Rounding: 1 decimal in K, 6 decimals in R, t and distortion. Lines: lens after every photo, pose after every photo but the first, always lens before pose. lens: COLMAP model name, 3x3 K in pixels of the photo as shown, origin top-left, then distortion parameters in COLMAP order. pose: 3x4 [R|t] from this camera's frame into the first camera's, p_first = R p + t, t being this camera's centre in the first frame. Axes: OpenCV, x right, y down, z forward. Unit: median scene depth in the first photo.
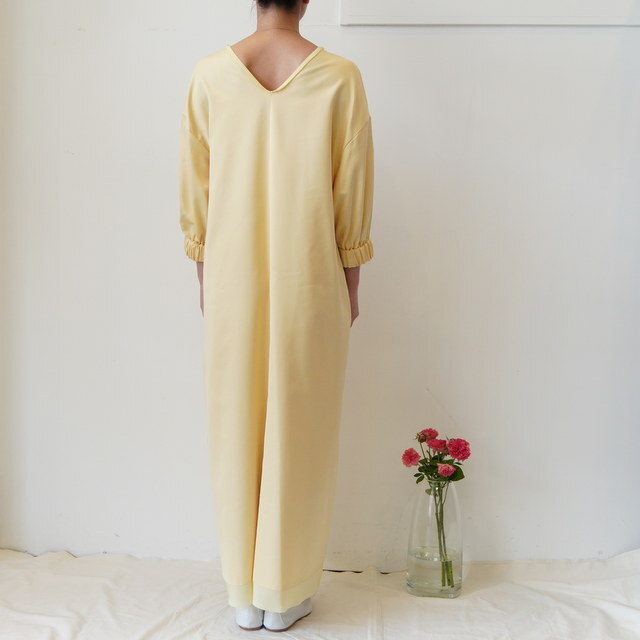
lens RADIAL K [[884.3, 0, 325.6], [0, 884.3, 300.5], [0, 0, 1]] dist [-0.025348, 0.000000]
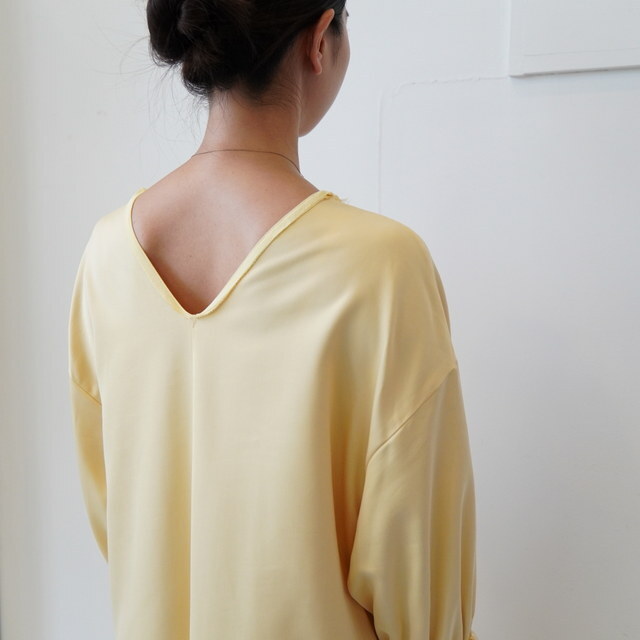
lens RADIAL K [[884.3, 0, 322.1], [0, 884.3, 325.9], [0, 0, 1]] dist [-0.025348, 0.000000]
pose [[0.896527, 0.041486, -0.441043, 0.145336], [-0.015569, 0.997941, 0.062221, -0.217740], [0.442716, -0.048916, 0.895326, 0.557209]]
